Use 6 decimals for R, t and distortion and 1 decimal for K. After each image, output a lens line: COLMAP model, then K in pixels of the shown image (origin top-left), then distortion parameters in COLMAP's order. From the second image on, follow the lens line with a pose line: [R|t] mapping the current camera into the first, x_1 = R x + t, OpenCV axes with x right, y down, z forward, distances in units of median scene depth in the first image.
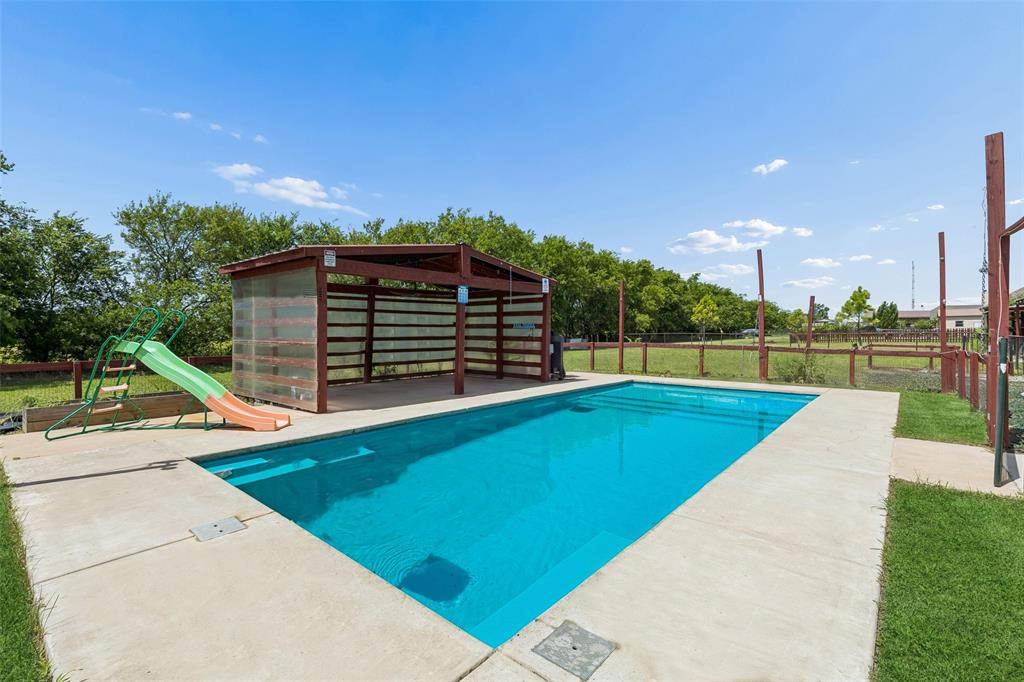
lens RADIAL K [[460.0, 0, 522.4], [0, 460.0, 333.4], [0, 0, 1]] dist [-0.000091, -0.000169]
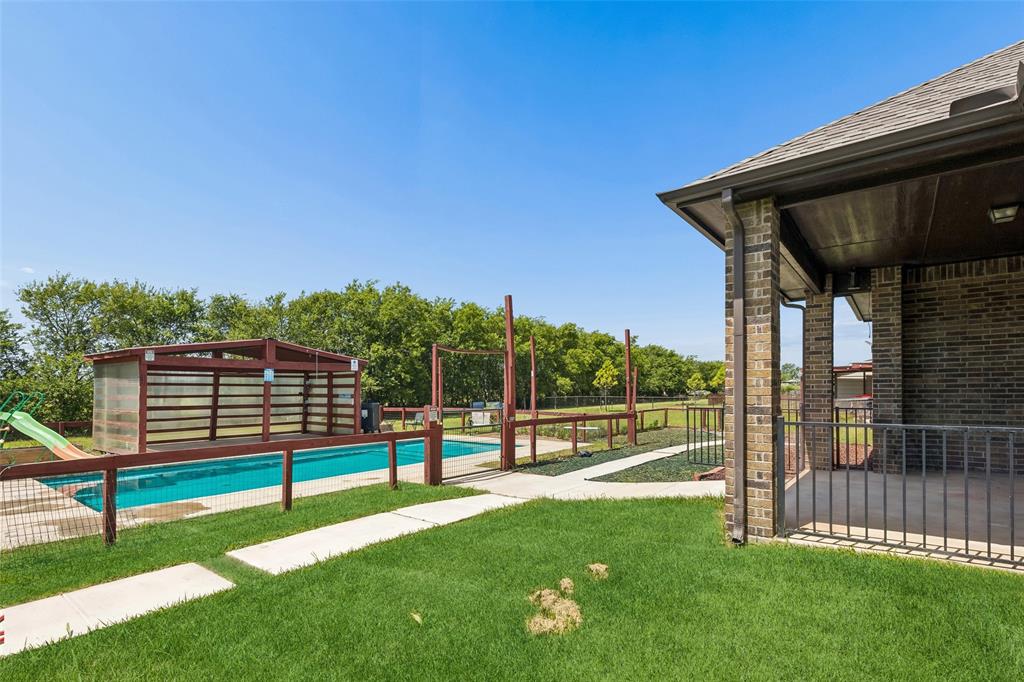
lens RADIAL K [[499.2, 0, 513.0], [0, 499.2, 372.3], [0, 0, 1]] dist [0.011199, -0.000210]
pose [[0.998933, -0.003867, 0.046023, 0.385978], [0.005979, 0.998931, -0.045839, -0.013951], [-0.045797, 0.046065, 0.997888, -0.386780]]
